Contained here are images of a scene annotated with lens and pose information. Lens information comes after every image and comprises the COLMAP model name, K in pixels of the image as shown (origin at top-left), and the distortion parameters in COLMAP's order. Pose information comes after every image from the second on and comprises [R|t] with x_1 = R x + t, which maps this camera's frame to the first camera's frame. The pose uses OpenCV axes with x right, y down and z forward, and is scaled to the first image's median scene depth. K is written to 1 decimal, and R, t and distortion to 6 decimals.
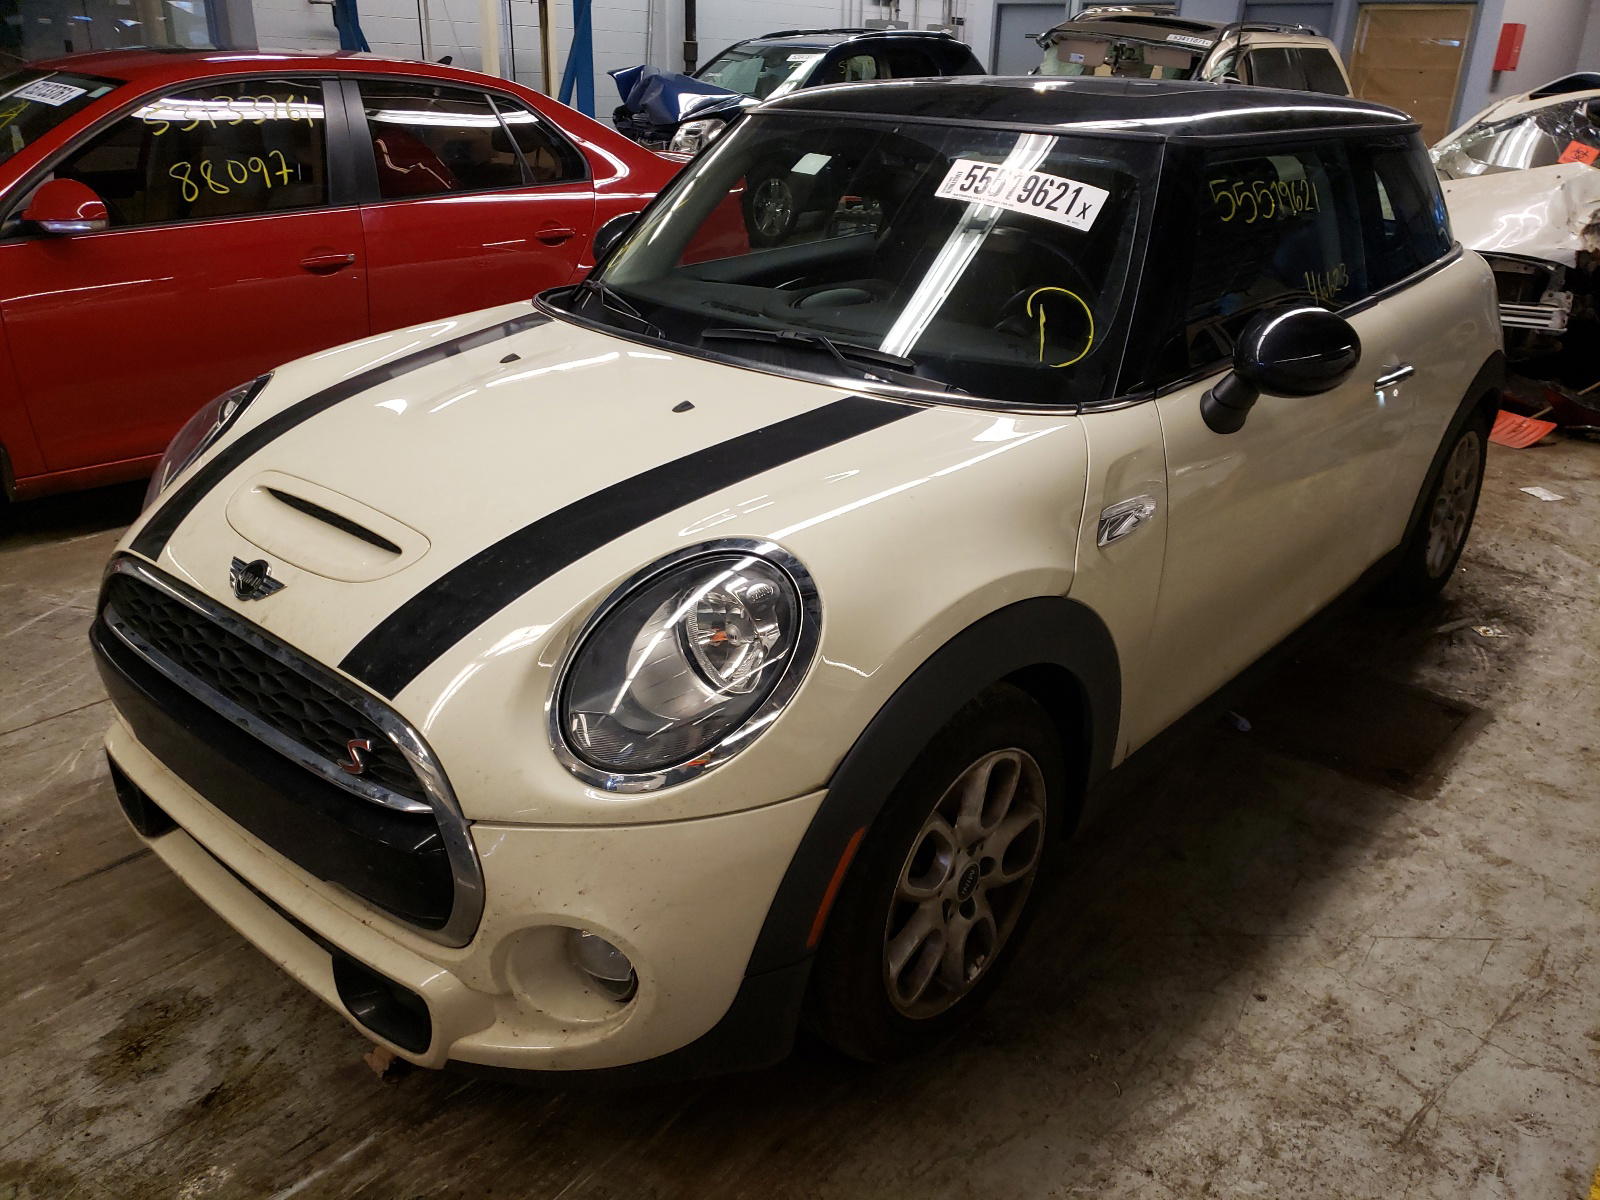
lens RADIAL K [[1233.8, 0, 806.9], [0, 1233.8, 604.8], [0, 0, 1]] dist [0.049366, 0.003196]
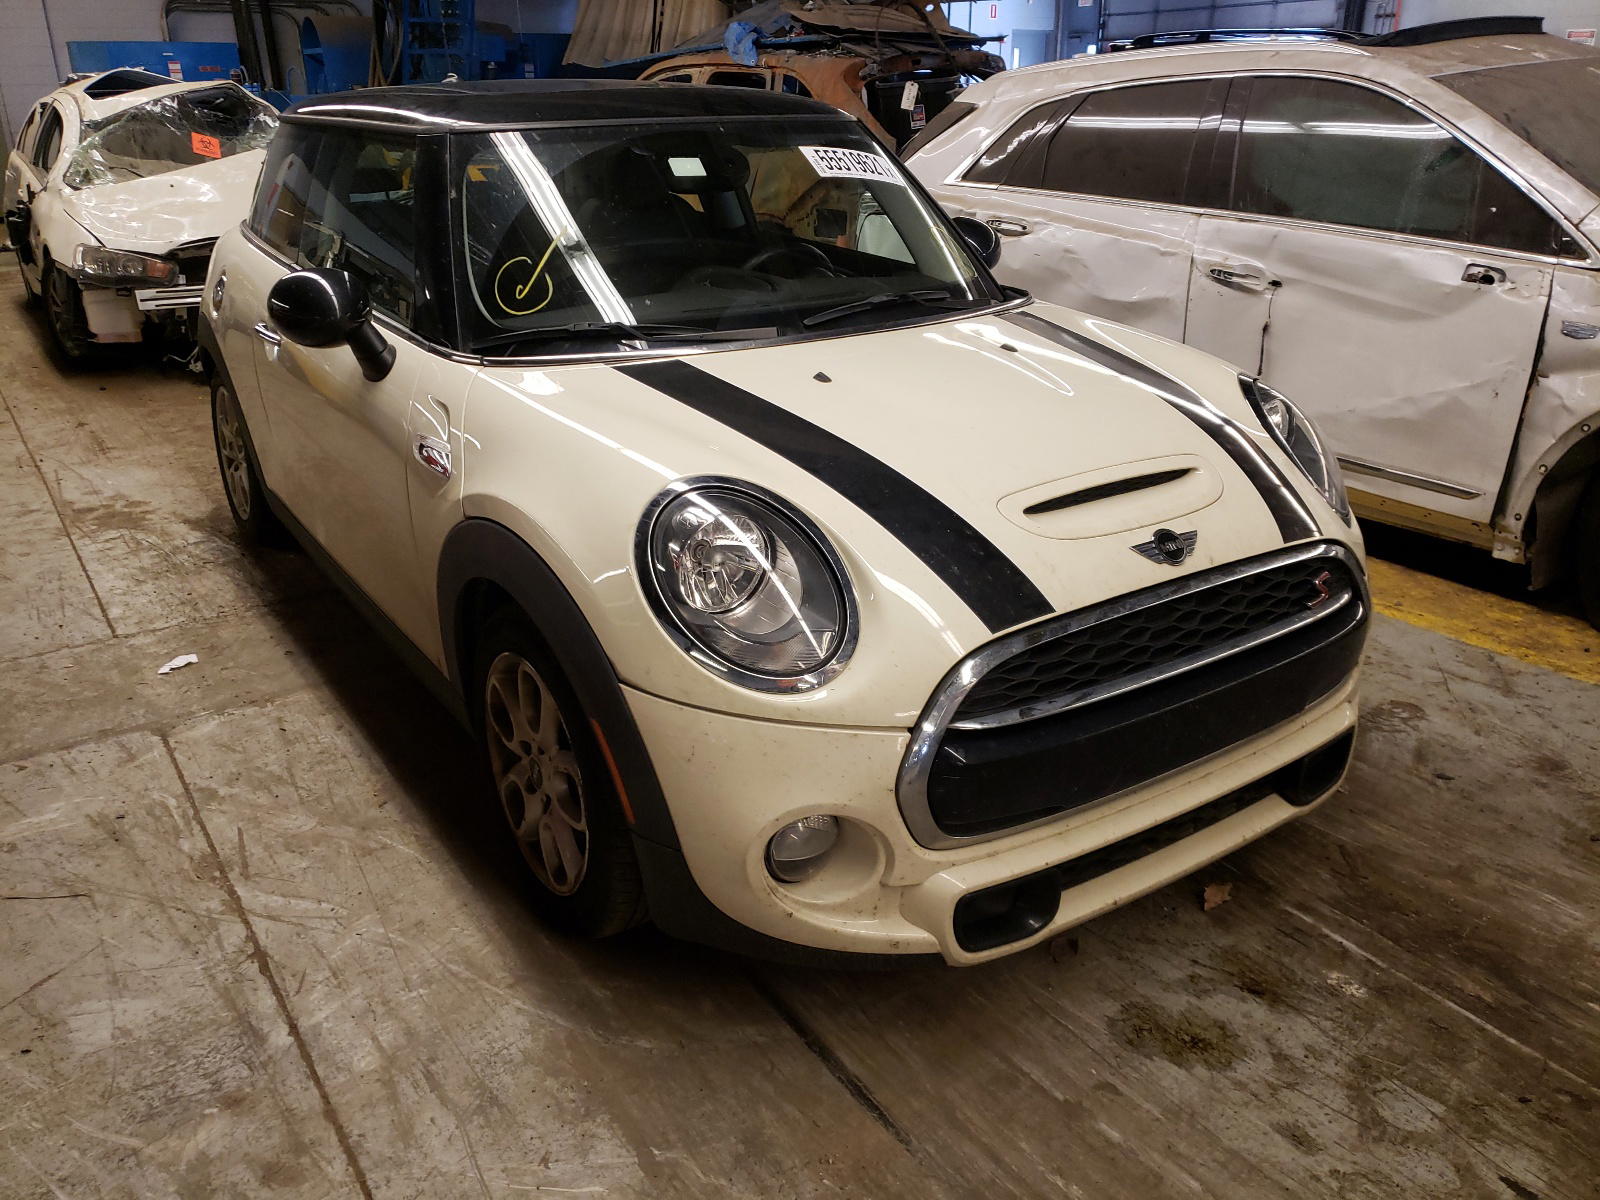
lens RADIAL K [[1233.8, 0, 800.2], [0, 1233.8, 602.8], [0, 0, 1]] dist [0.049366, 0.003196]
pose [[0.271564, -0.399359, 0.875652, -1.477792], [0.398333, 0.874895, 0.275480, -0.399096], [-0.876119, 0.273990, 0.396668, 0.843812]]
